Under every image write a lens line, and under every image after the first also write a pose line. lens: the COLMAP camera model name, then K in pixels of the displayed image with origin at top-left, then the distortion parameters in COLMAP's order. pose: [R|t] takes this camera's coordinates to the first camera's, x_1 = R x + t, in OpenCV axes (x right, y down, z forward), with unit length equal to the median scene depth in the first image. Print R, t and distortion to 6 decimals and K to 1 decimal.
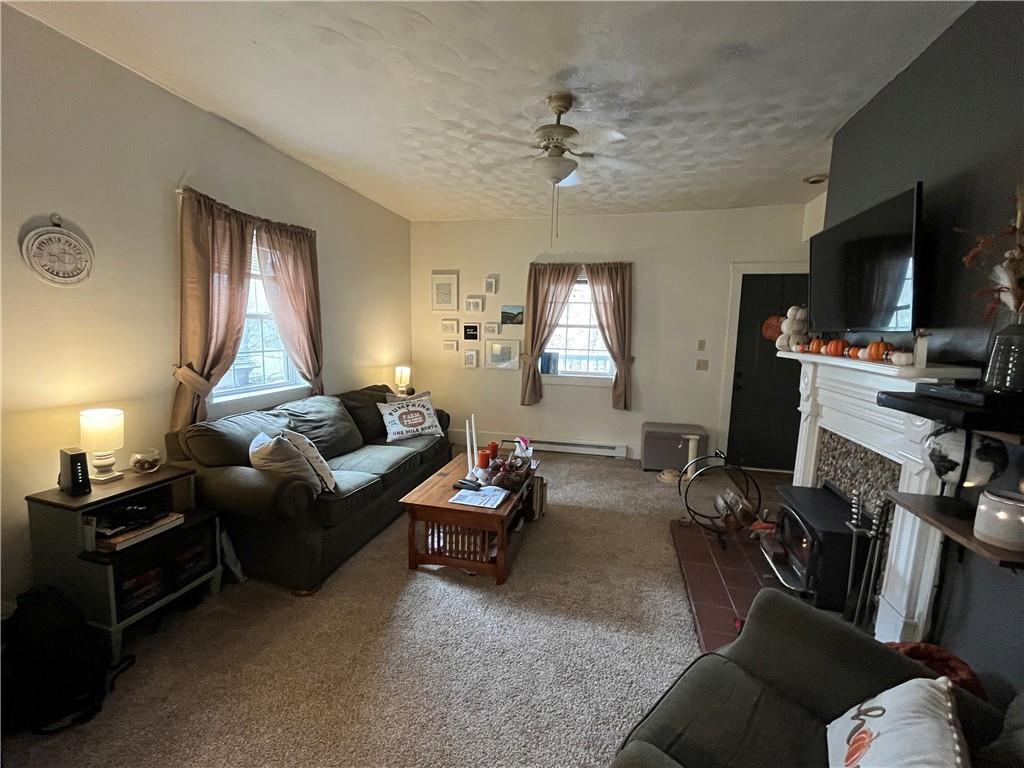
lens RADIAL K [[429.2, 0, 512.0], [0, 429.2, 384.0], [0, 0, 1]] dist [0.000400, -0.000034]
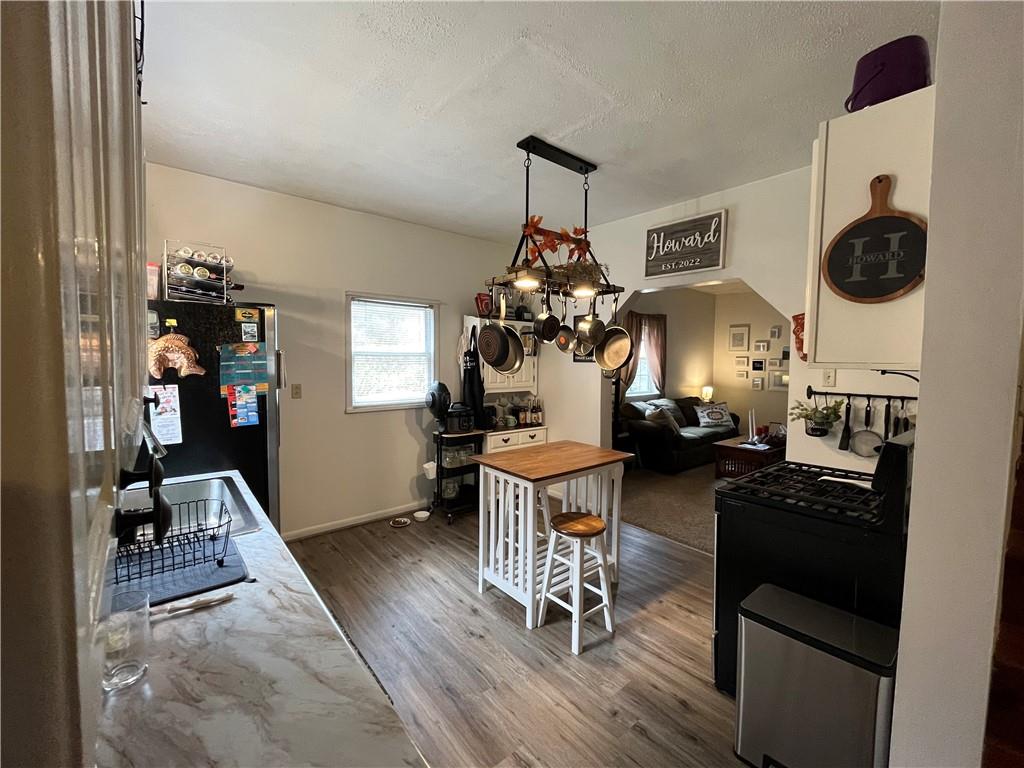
lens RADIAL K [[429.2, 0, 512.0], [0, 429.2, 384.0], [0, 0, 1]] dist [0.000400, -0.000034]
pose [[0.804111, 0.021518, -0.594090, 0.163957], [-0.066583, 0.996317, -0.054035, 0.125238], [0.590739, 0.083006, 0.802582, -1.076130]]
